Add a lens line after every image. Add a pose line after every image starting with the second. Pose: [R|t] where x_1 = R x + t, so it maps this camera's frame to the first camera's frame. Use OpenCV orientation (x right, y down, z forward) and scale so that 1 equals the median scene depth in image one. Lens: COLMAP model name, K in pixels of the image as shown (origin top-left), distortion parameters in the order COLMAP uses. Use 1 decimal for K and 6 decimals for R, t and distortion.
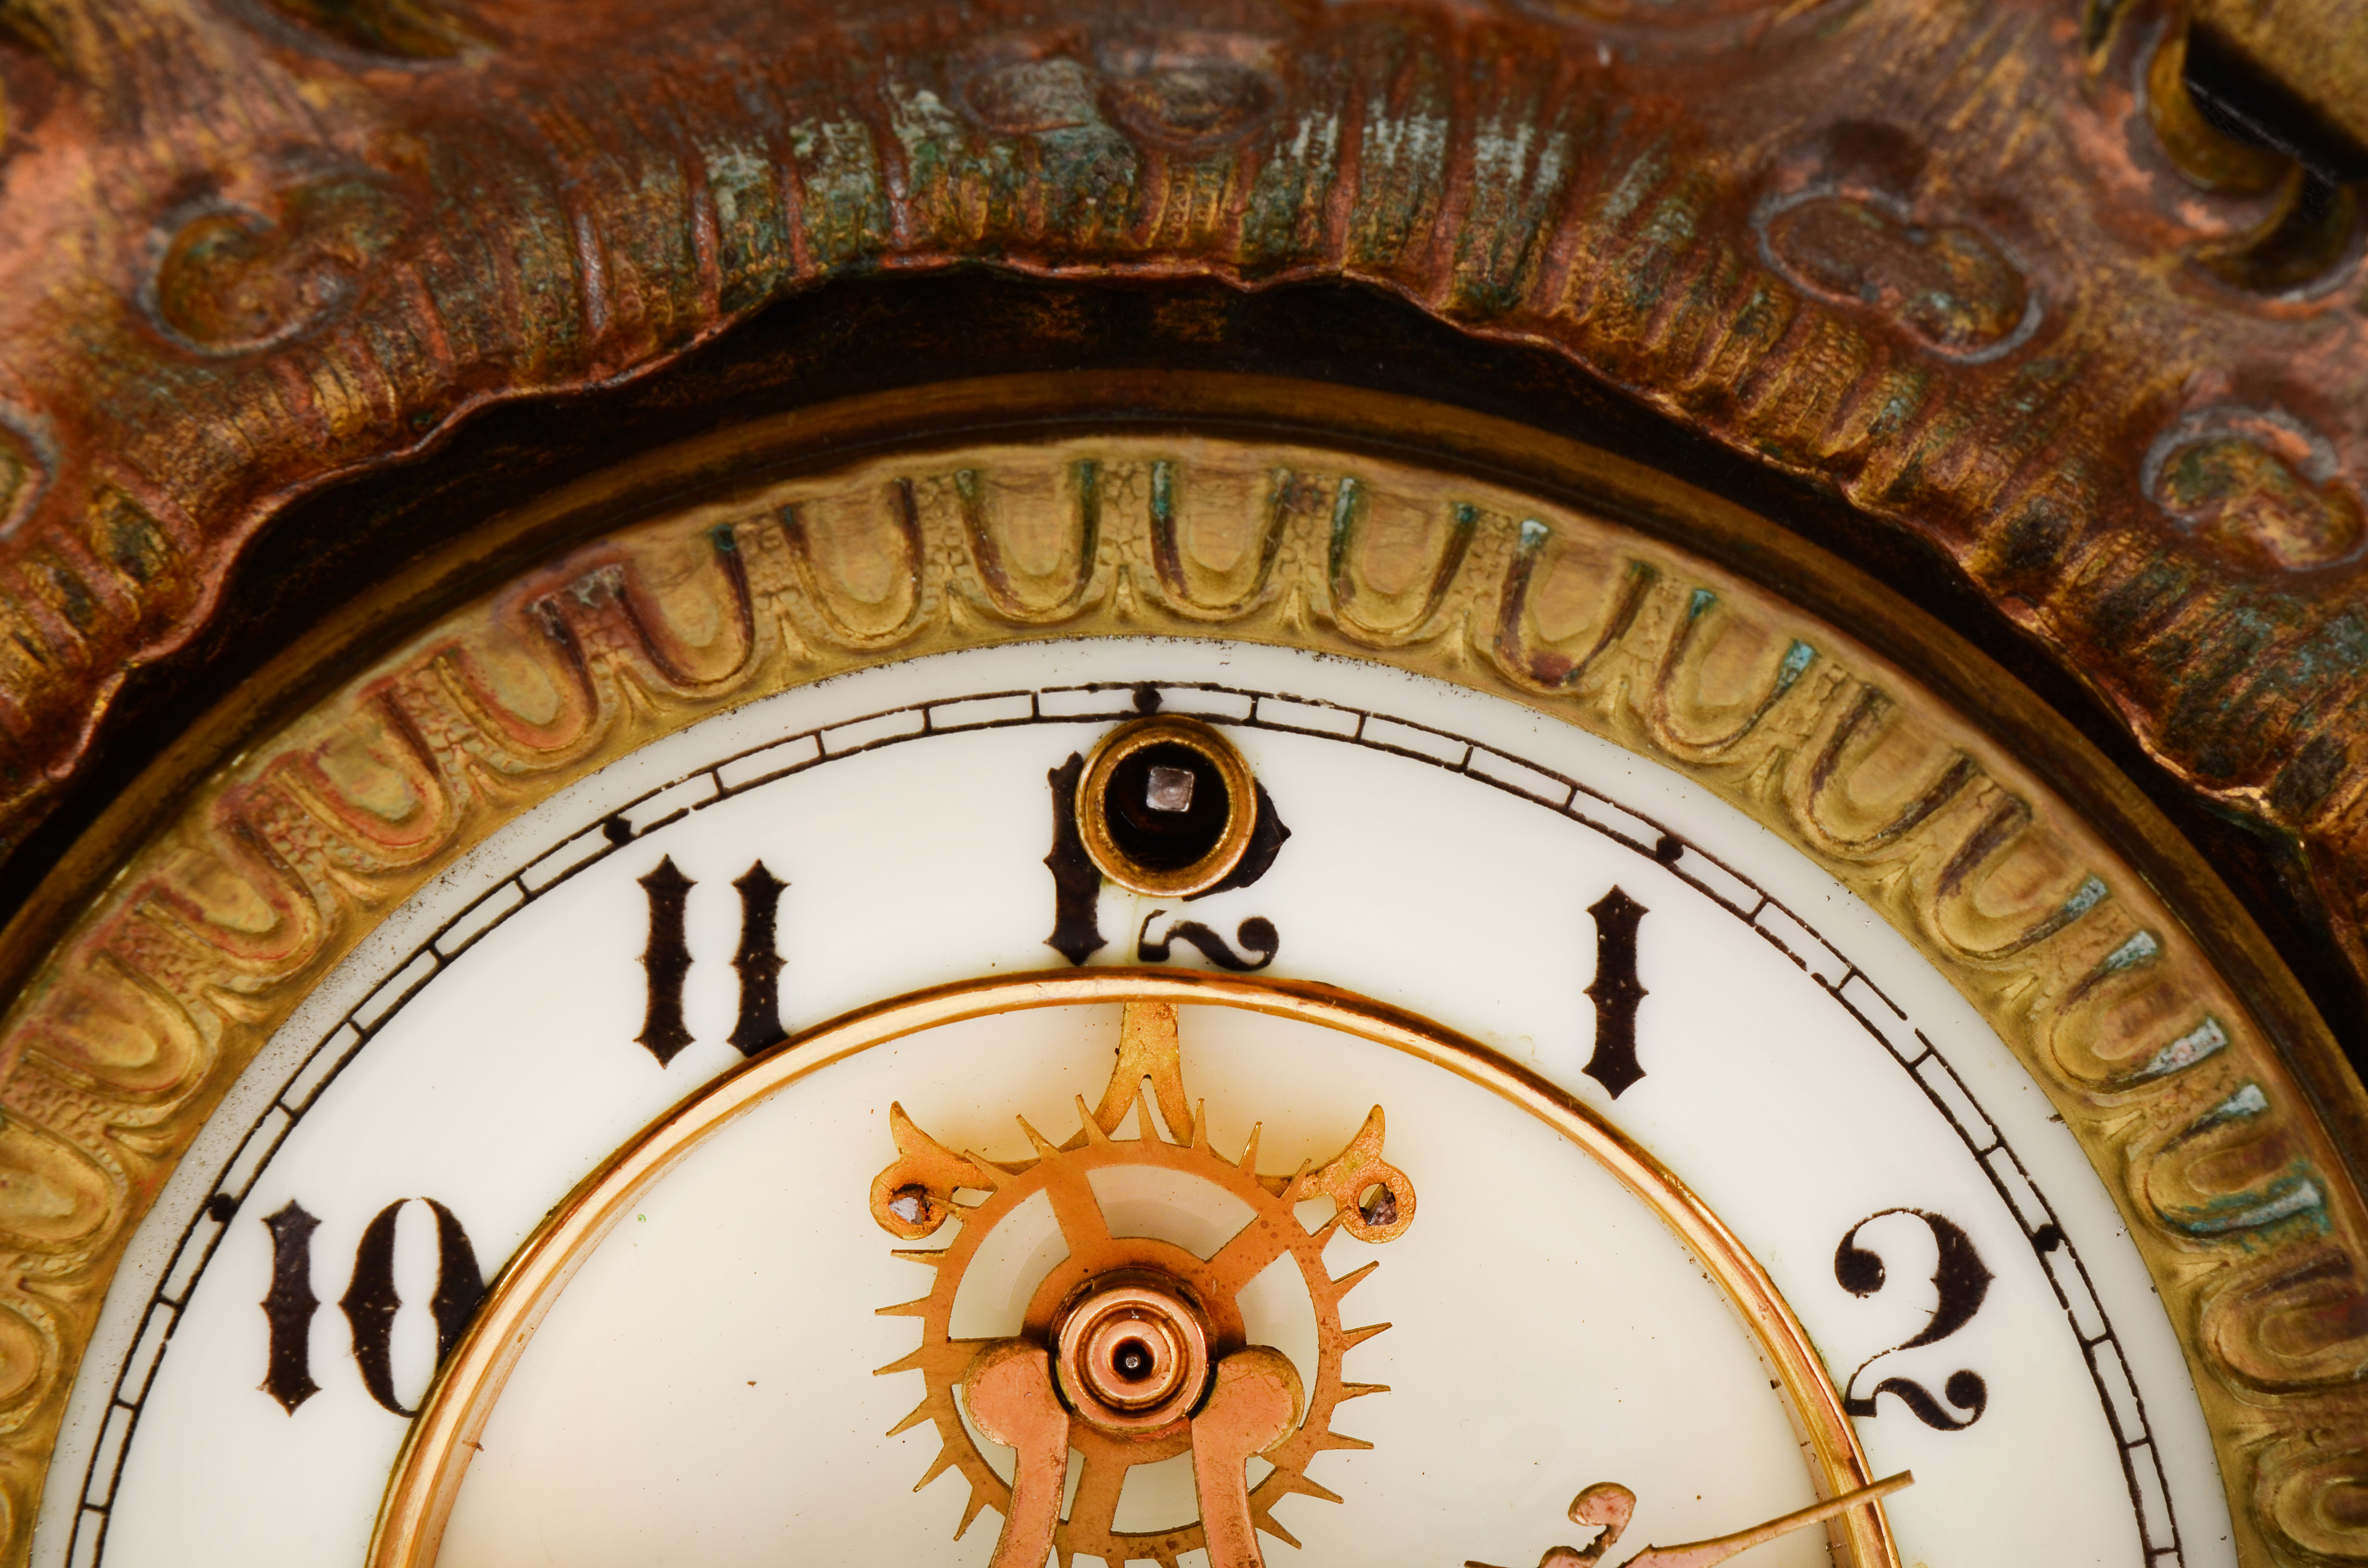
lens RADIAL K [[5402.4, 0, 1196.7], [0, 5402.4, 693.2], [0, 0, 1]] dist [0.033358, 0.000000]
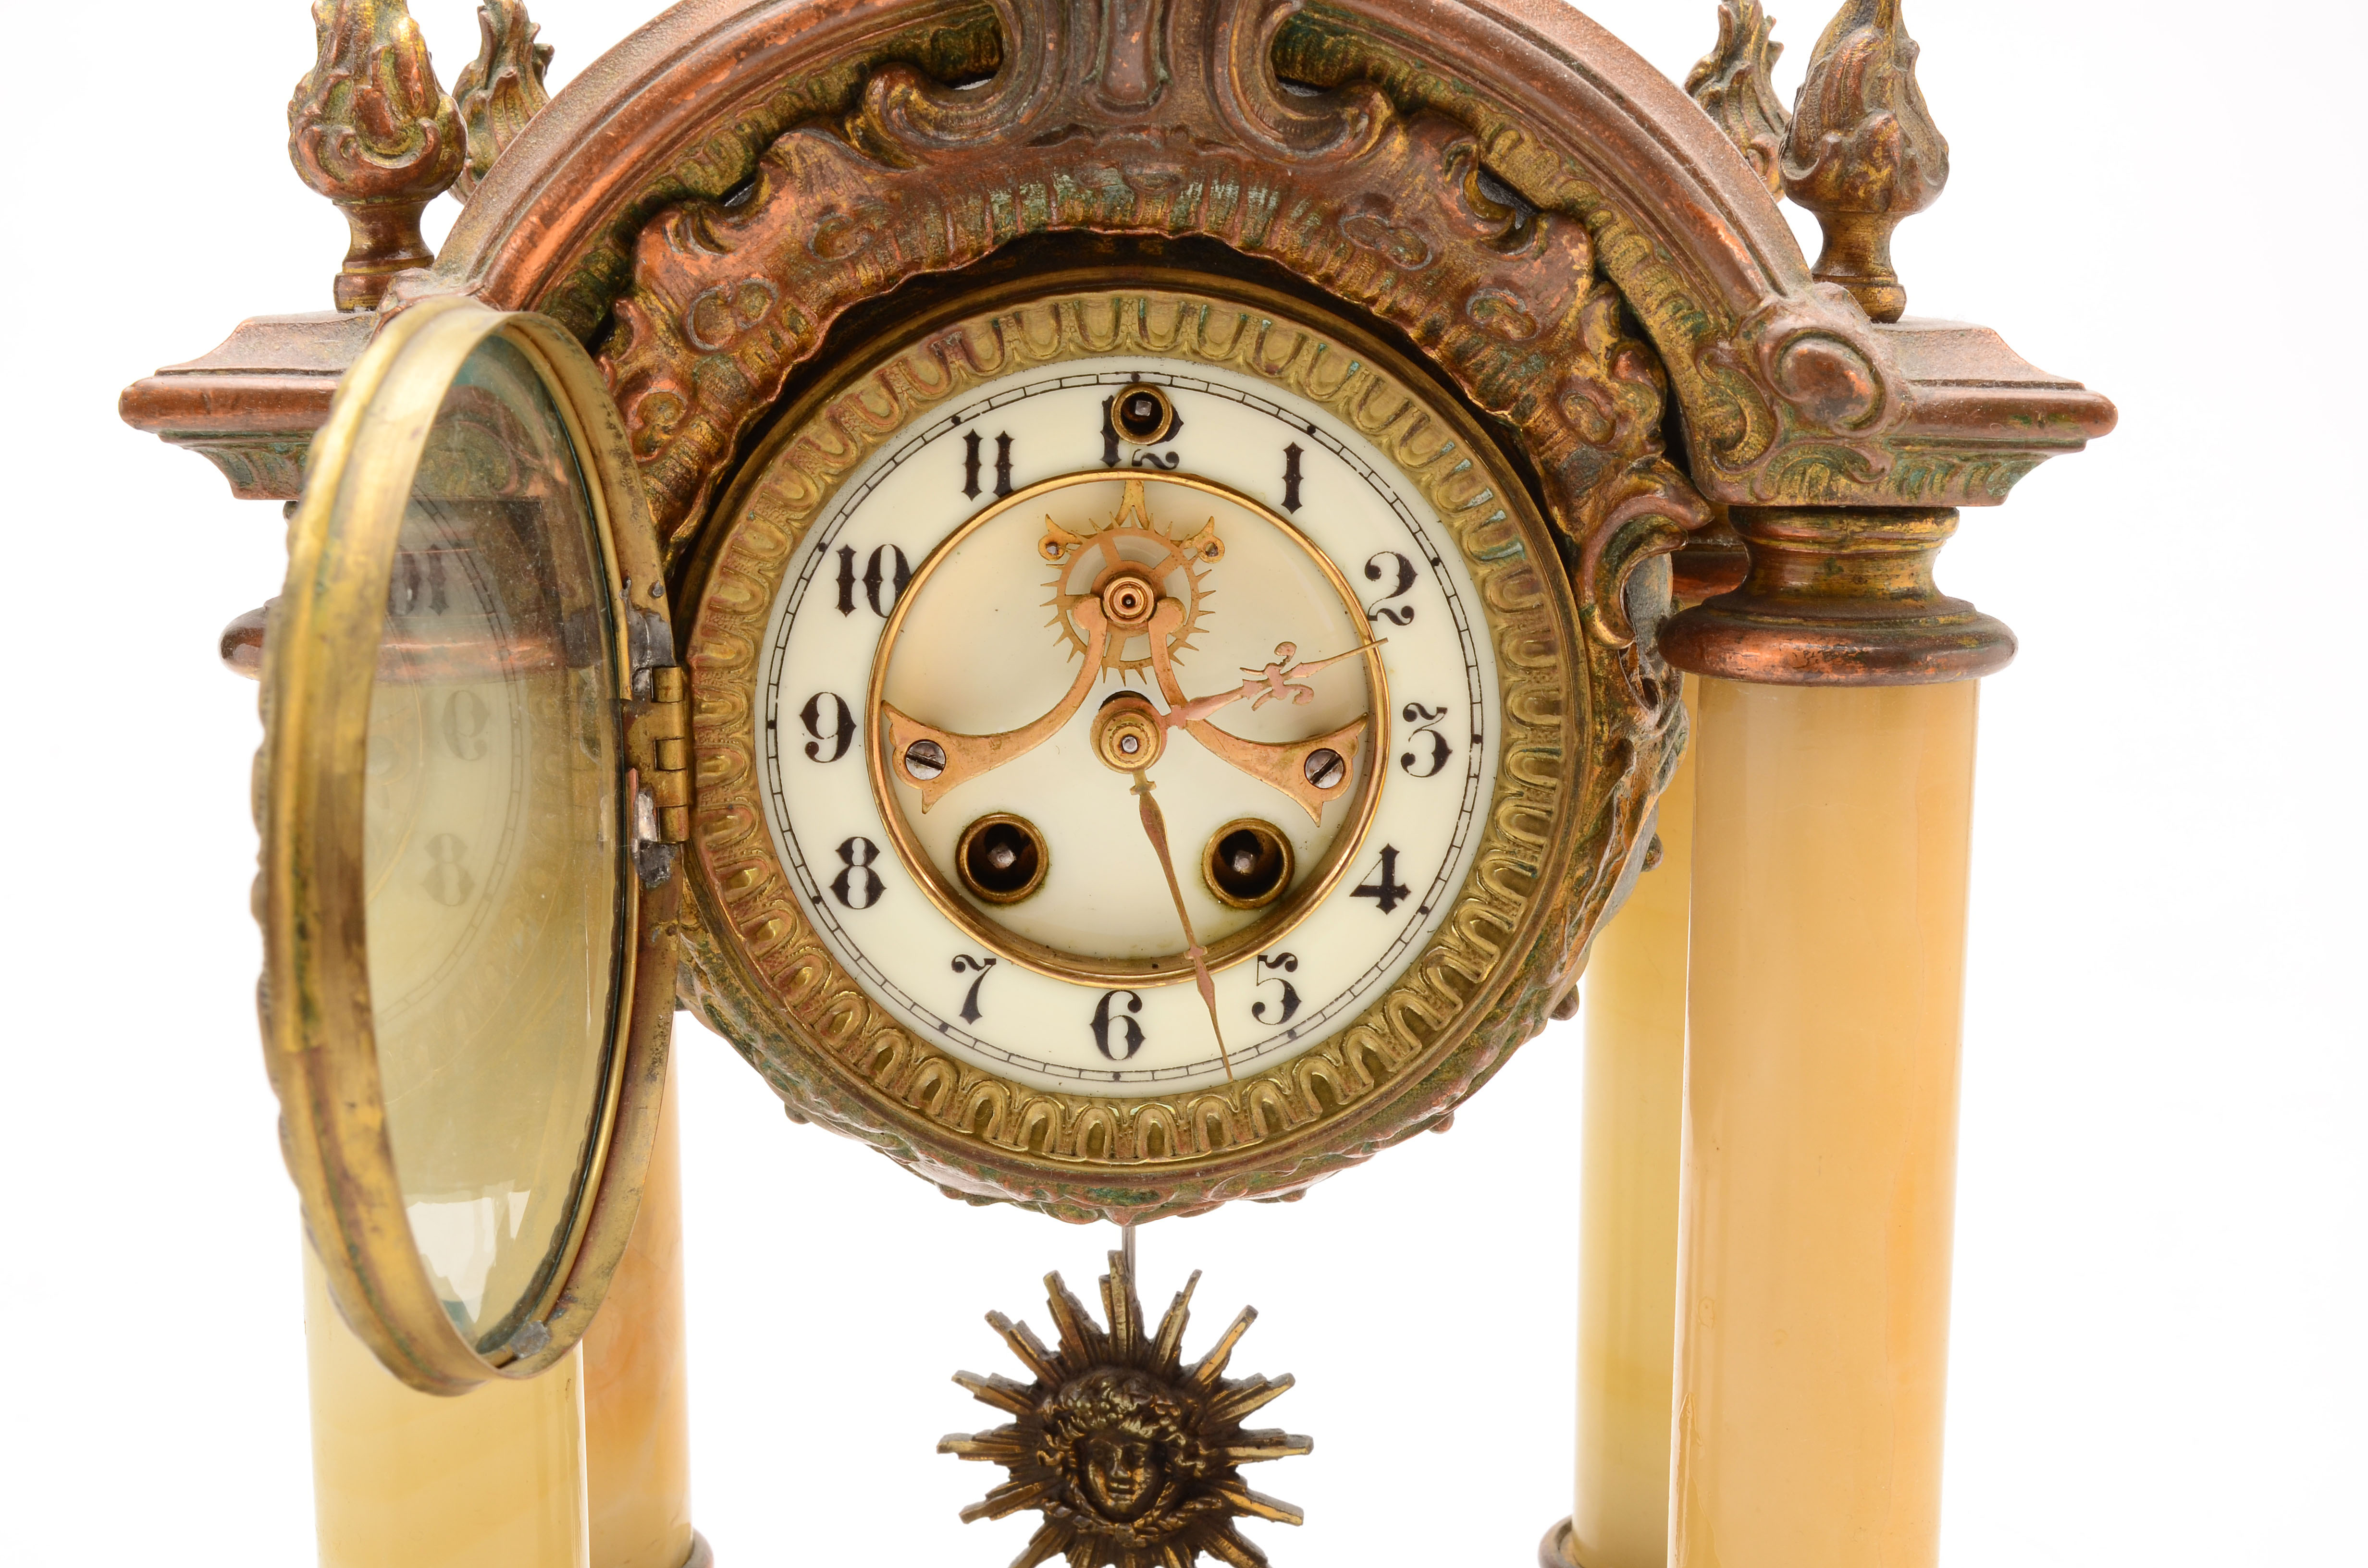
lens RADIAL K [[3534.7, 0, 1242.5], [0, 3534.7, 843.9], [0, 0, 1]] dist [-0.056213, 0.000000]
pose [[0.998954, 0.003827, 0.045575, -0.037791], [-0.010832, 0.987940, 0.154460, -0.045649], [-0.044434, -0.154792, 0.986947, -0.948302]]
